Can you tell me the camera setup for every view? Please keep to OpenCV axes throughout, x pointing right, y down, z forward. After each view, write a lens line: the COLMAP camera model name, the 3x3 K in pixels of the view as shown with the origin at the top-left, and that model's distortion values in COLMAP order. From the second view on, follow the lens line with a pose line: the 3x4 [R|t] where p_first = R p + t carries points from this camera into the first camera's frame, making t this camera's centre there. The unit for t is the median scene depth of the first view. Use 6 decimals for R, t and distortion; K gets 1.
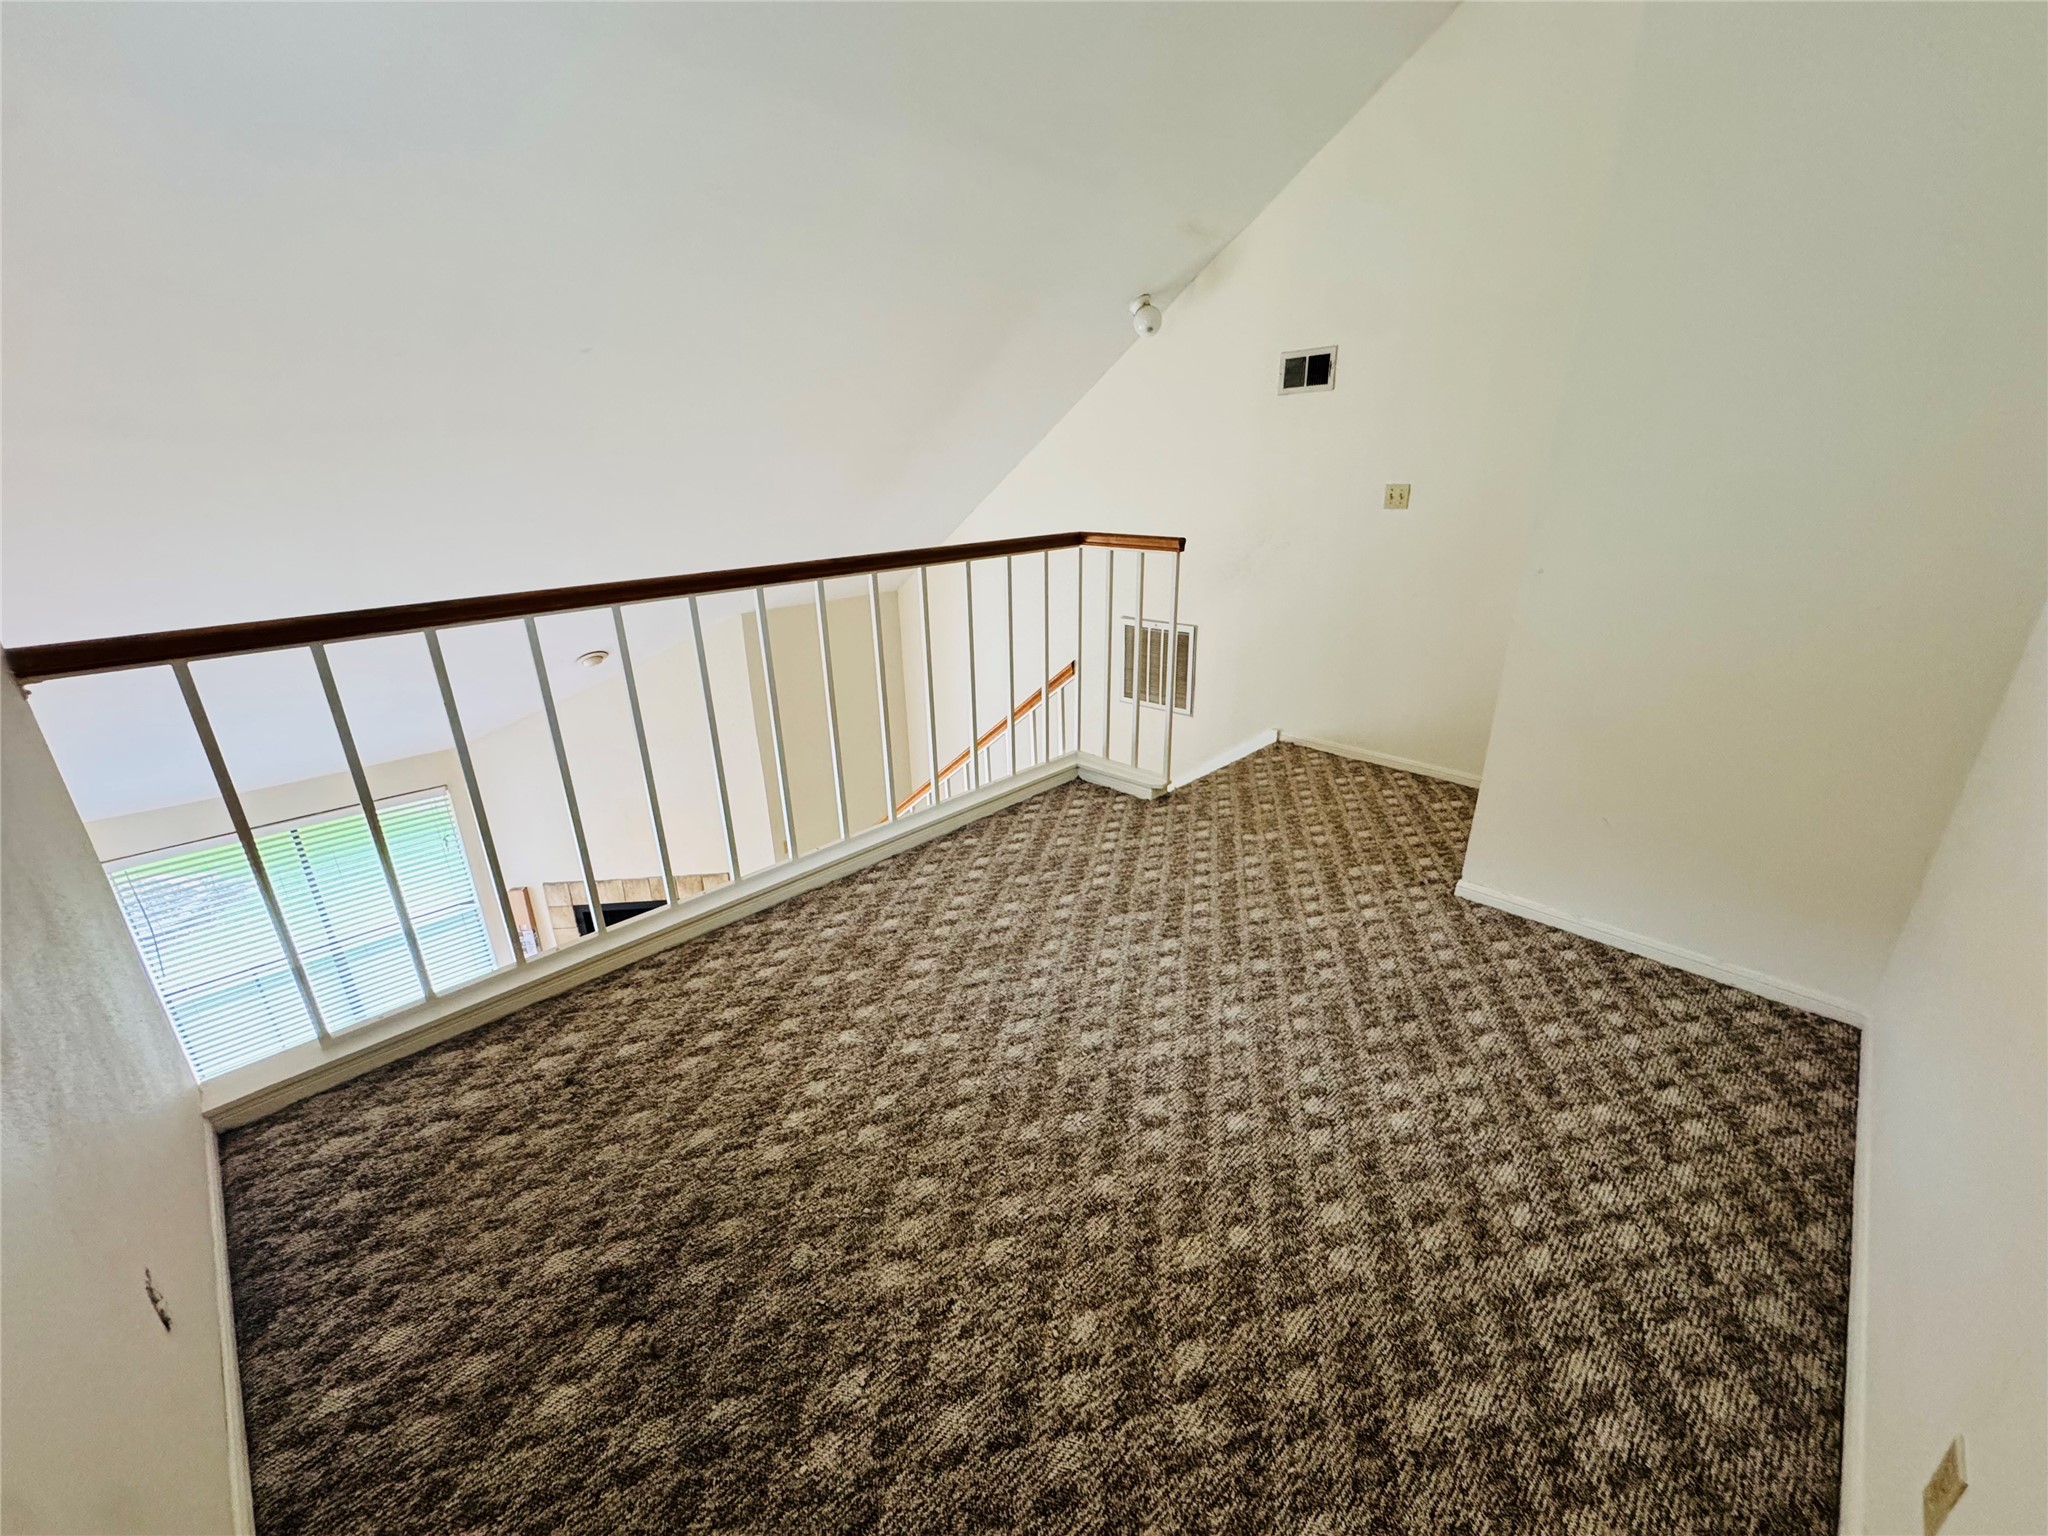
lens RADIAL K [[818.8, 0, 1029.5], [0, 818.8, 773.1], [0, 0, 1]] dist [-0.002358, -0.000247]
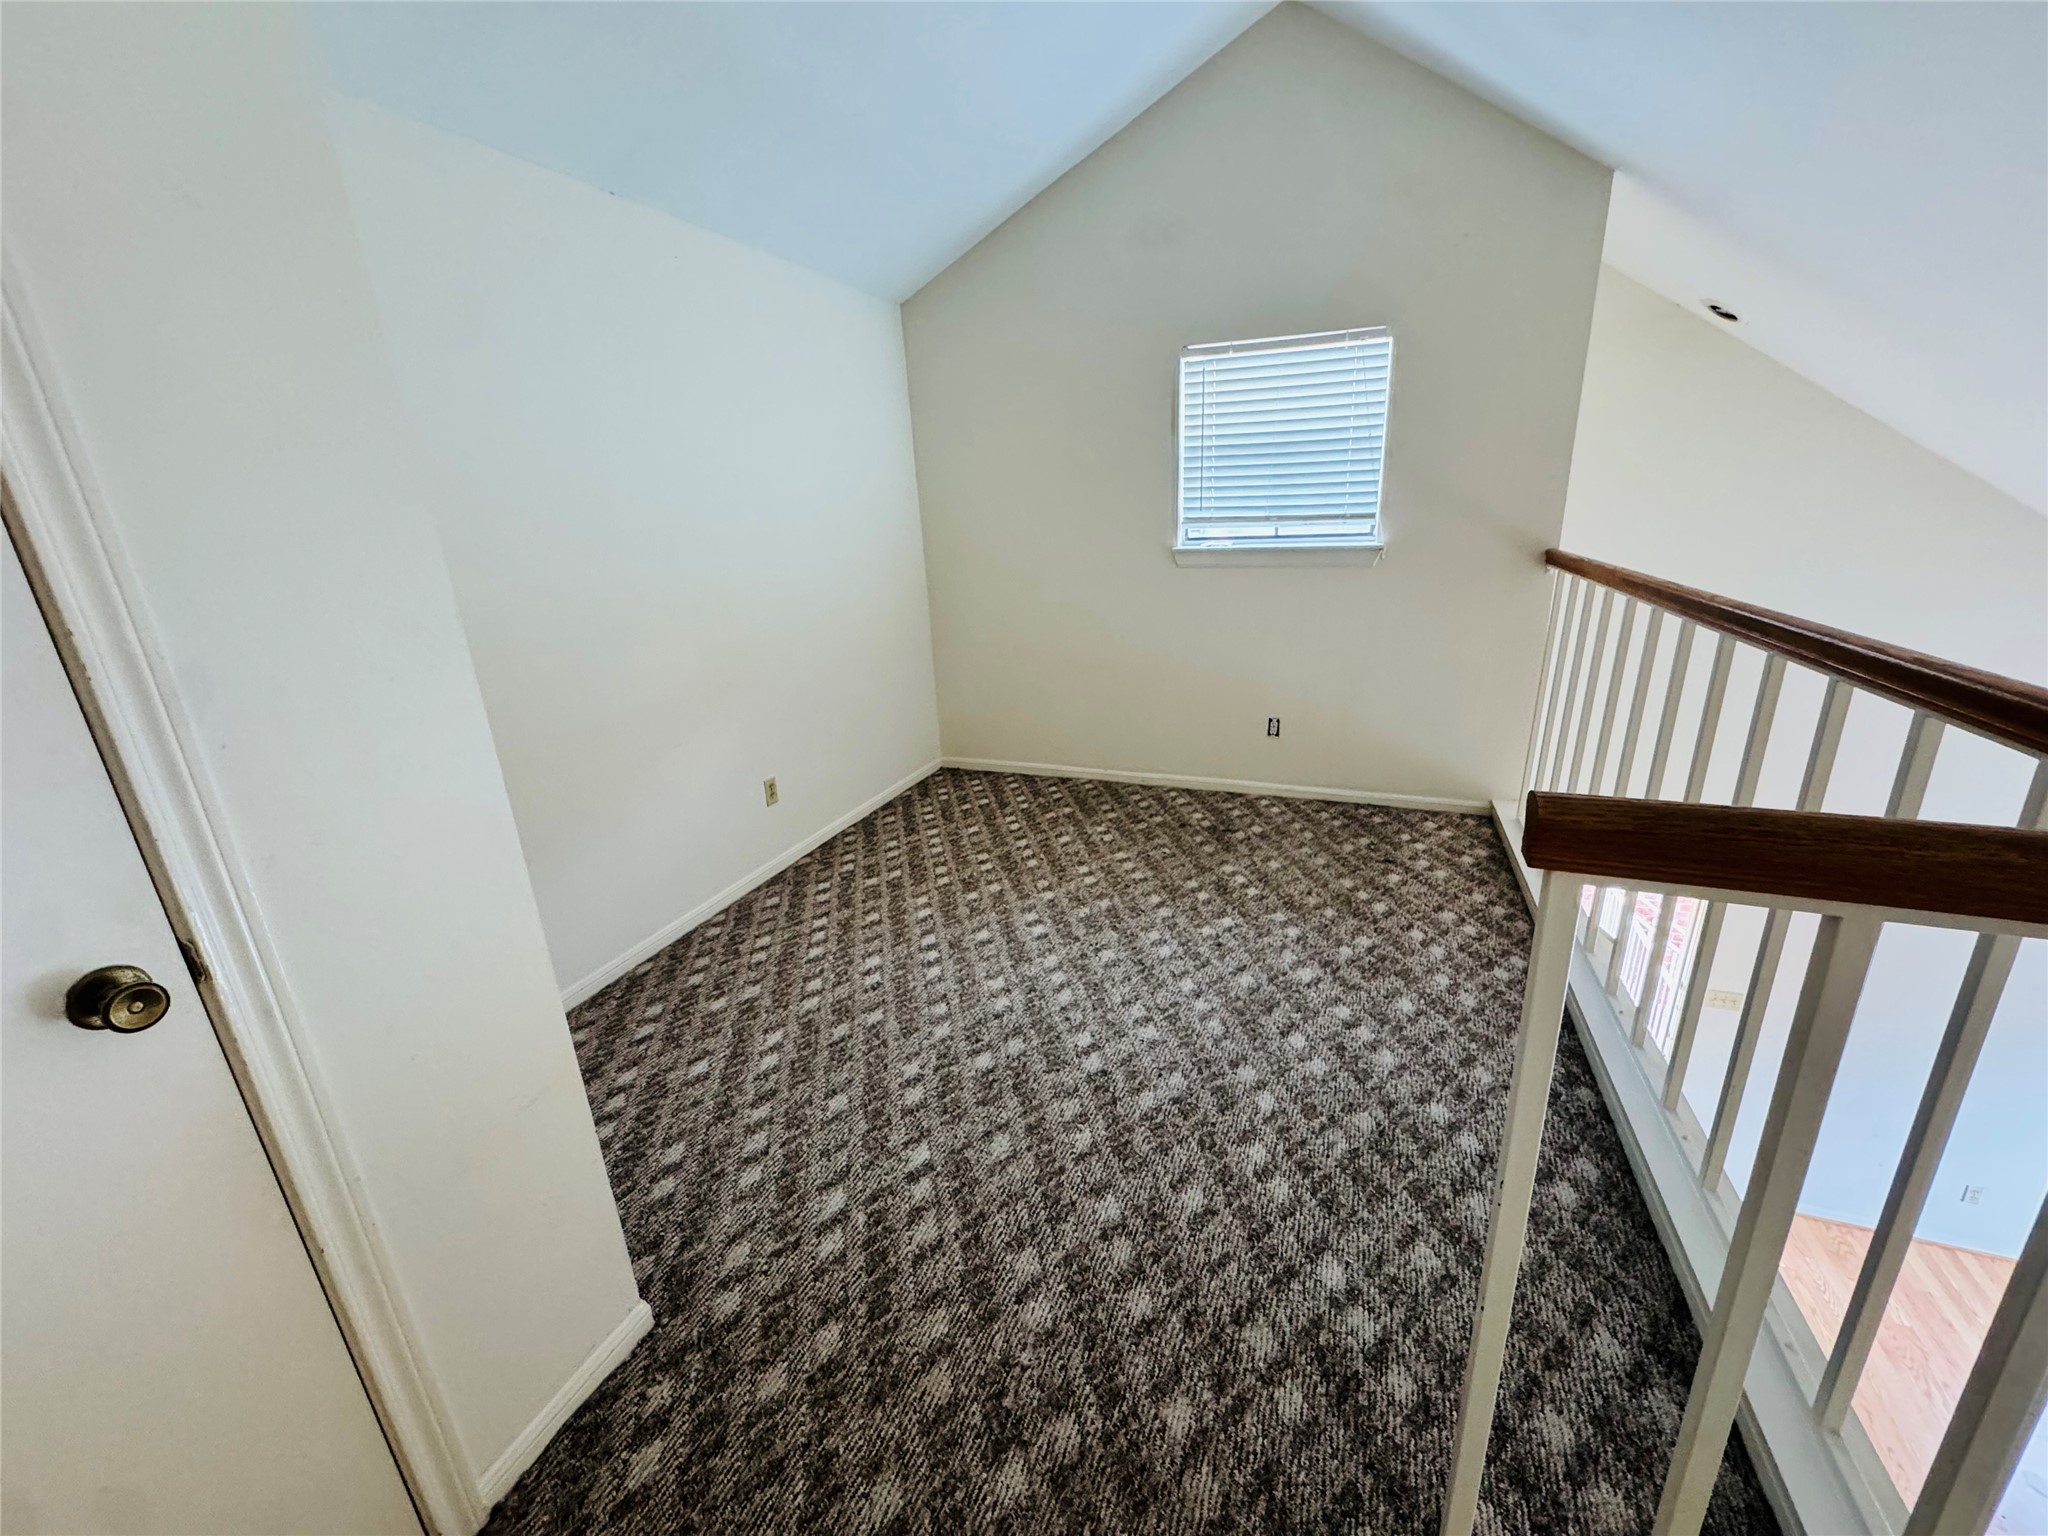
lens RADIAL K [[818.8, 0, 1029.5], [0, 818.8, 773.1], [0, 0, 1]] dist [-0.002358, -0.000247]
pose [[-0.920726, 0.172329, -0.350096, 0.581027], [-0.082676, 0.790675, 0.606629, -0.638135], [0.381351, 0.587483, -0.713747, 1.732199]]
